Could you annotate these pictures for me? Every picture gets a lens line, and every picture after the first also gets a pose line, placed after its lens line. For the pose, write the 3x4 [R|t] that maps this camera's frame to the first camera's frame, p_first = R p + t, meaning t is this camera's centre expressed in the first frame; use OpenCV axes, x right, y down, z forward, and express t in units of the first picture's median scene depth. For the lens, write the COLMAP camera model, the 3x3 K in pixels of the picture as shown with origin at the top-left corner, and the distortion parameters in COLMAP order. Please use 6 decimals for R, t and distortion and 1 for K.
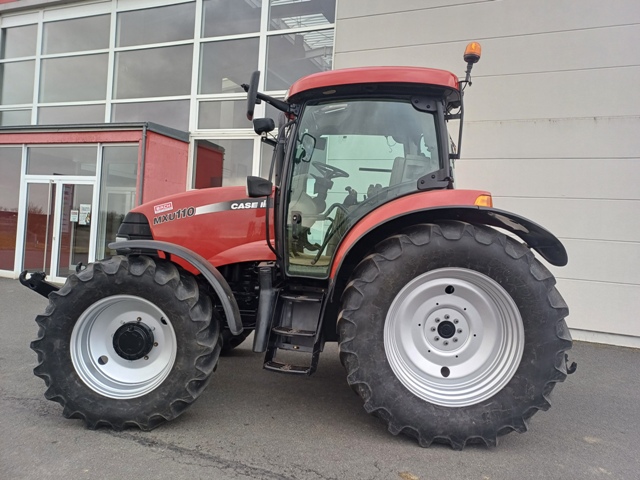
lens RADIAL K [[465.7, 0, 320.0], [0, 465.7, 240.0], [0, 0, 1]] dist [0.031976, -0.008083]
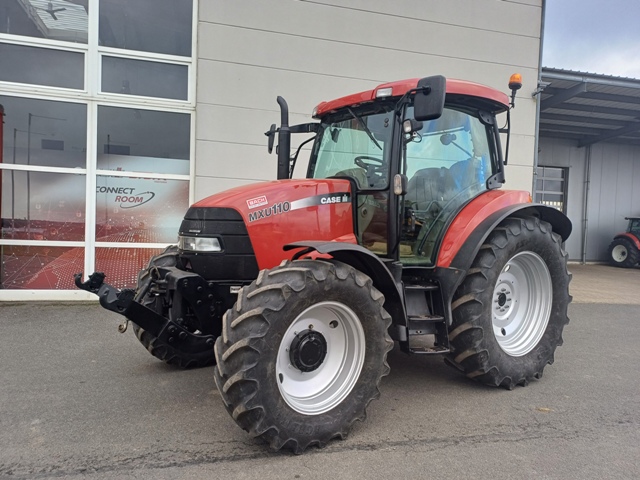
lens RADIAL K [[467.9, 0, 319.9], [0, 467.9, 253.8], [0, 0, 1]] dist [0.143112, -0.236761]
pose [[0.806002, -0.061072, 0.588754, -0.966474], [0.017710, 0.996706, 0.079144, -0.050109], [-0.591648, -0.053364, 0.804429, 0.268484]]
